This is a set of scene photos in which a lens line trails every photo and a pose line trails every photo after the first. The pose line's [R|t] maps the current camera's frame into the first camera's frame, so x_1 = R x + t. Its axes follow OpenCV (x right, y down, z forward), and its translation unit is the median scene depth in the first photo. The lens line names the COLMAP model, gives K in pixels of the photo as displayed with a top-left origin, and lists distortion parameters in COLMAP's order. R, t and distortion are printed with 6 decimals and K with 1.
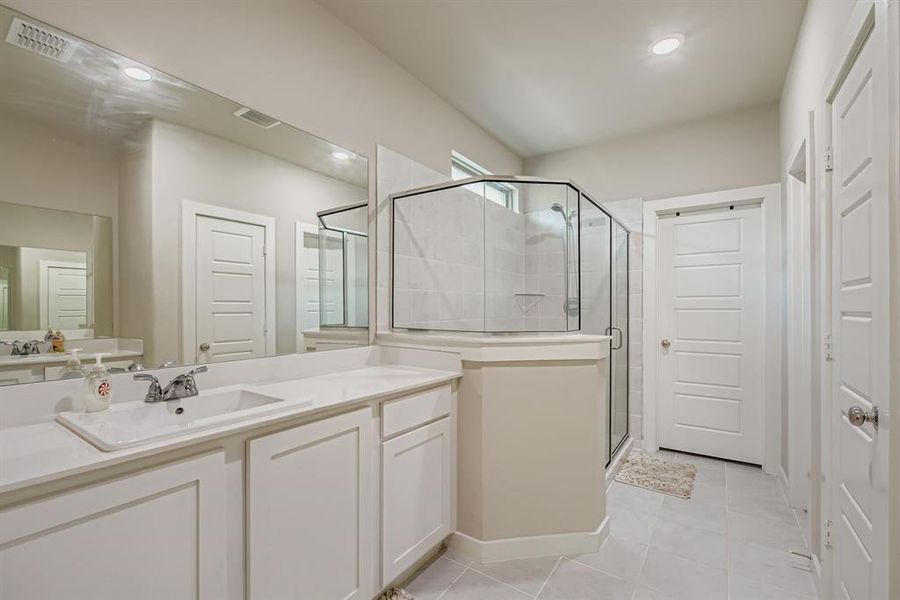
lens RADIAL K [[392.9, 0, 450.0], [0, 392.9, 300.0], [0, 0, 1]] dist [-0.000742, -0.000089]
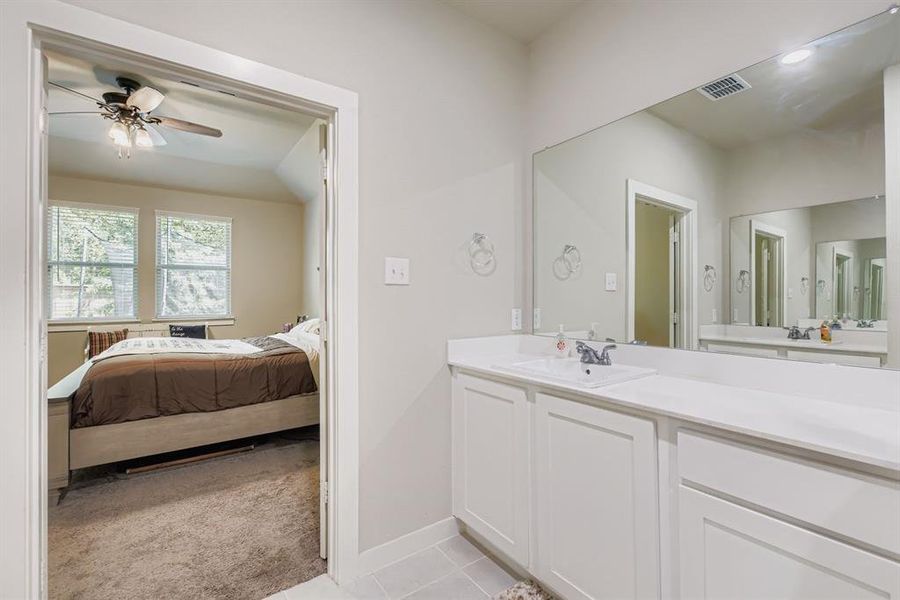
lens RADIAL K [[392.9, 0, 450.0], [0, 392.9, 300.0], [0, 0, 1]] dist [-0.000742, -0.000089]
pose [[-0.339508, 0.003469, -0.940597, 0.524619], [0.019516, 0.999804, -0.003357, 0.017049], [0.940401, -0.019496, -0.339509, 0.692036]]
